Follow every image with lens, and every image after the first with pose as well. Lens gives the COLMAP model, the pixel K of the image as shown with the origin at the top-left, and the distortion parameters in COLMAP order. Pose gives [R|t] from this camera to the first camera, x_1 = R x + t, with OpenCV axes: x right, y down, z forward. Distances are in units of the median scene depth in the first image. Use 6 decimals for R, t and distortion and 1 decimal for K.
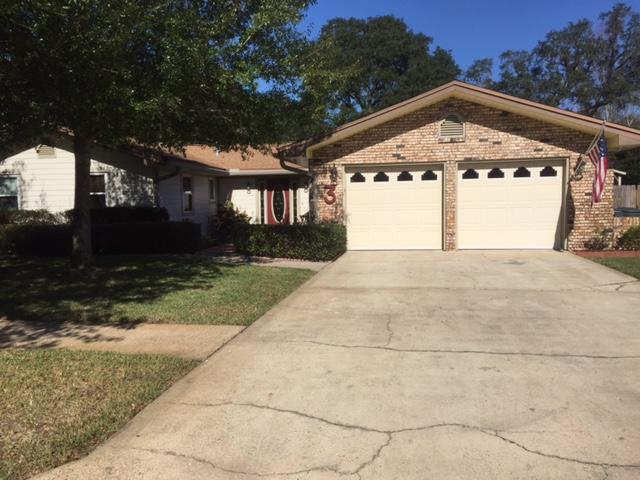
lens RADIAL K [[548.0, 0, 320.7], [0, 548.0, 237.9], [0, 0, 1]] dist [0.068187, -0.044747]
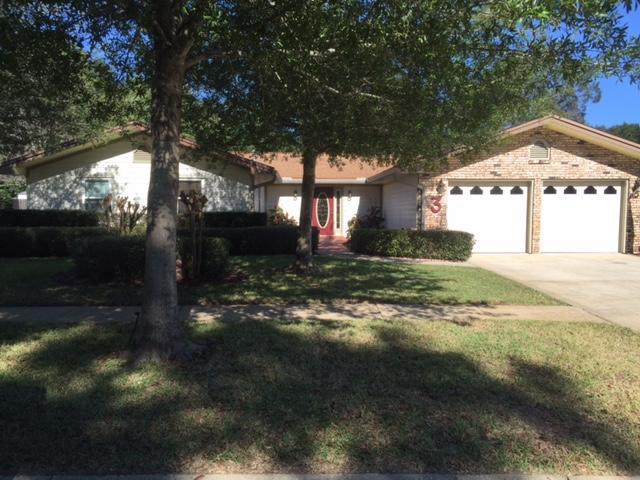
lens RADIAL K [[548.0, 0, 316.8], [0, 548.0, 238.1], [0, 0, 1]] dist [0.068187, -0.044747]
pose [[0.981415, 0.010823, 0.191594, -0.452366], [-0.008959, 0.999904, -0.010595, 0.006356], [-0.191690, 0.008681, 0.981417, -0.091594]]
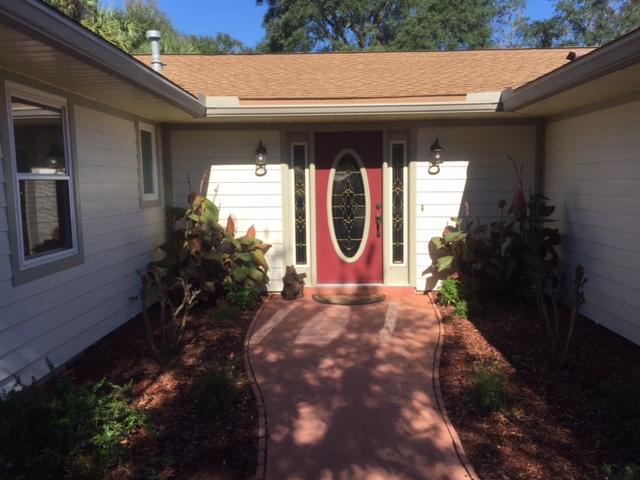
lens RADIAL K [[548.0, 0, 323.3], [0, 548.0, 244.5], [0, 0, 1]] dist [0.068187, -0.044747]
pose [[0.991753, -0.009057, 0.127847, -0.209817], [0.002245, 0.998575, 0.053328, -0.087162], [-0.128148, -0.052602, 0.990359, 1.011663]]
